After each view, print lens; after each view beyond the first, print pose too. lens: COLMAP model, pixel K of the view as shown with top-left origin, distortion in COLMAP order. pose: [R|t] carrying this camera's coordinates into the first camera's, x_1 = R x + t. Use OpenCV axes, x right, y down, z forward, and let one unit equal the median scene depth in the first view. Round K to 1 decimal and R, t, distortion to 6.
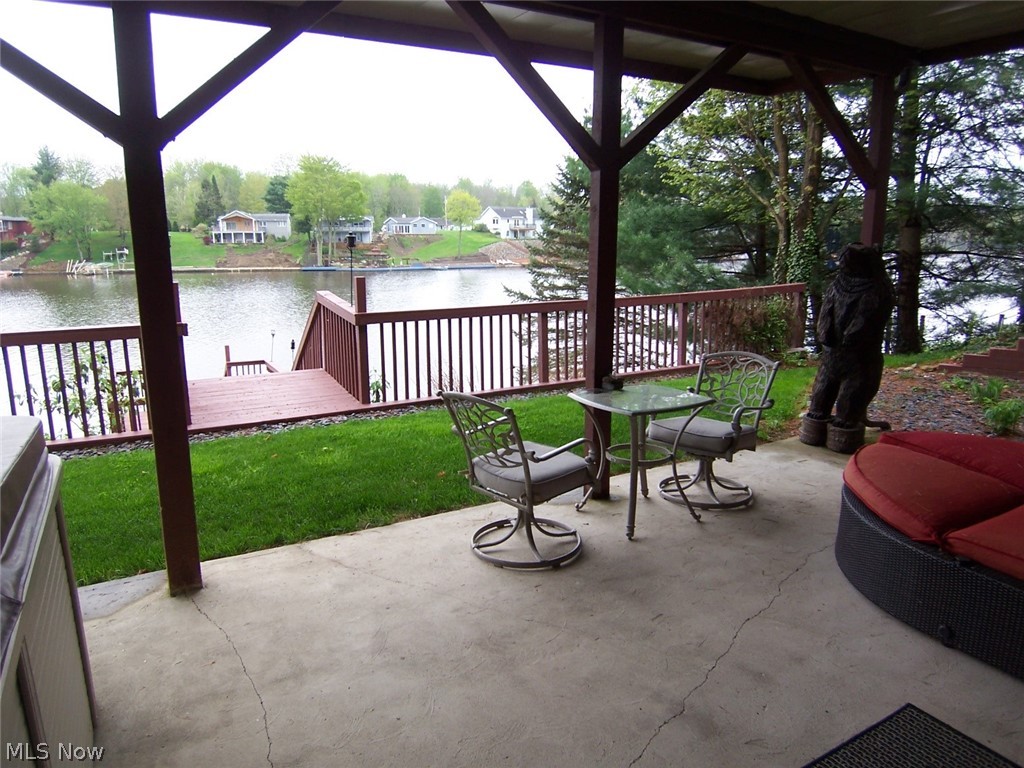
lens RADIAL K [[691.5, 0, 516.5], [0, 691.5, 390.5], [0, 0, 1]] dist [-0.041807, -0.001264]
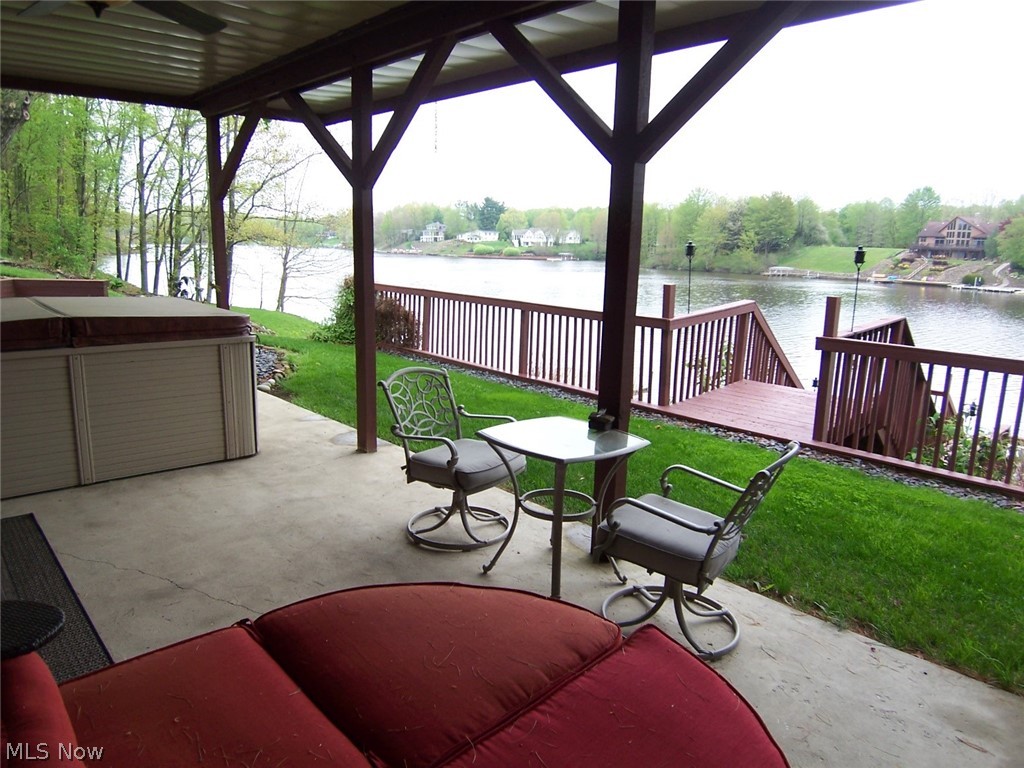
lens RADIAL K [[691.5, 0, 516.4], [0, 691.5, 375.5], [0, 0, 1]] dist [-0.041807, -0.001264]
pose [[0.236696, 0.199459, -0.950890, 1.018492], [-0.240151, 0.960343, 0.141664, -0.184295], [0.941437, 0.194826, 0.275210, 0.741155]]
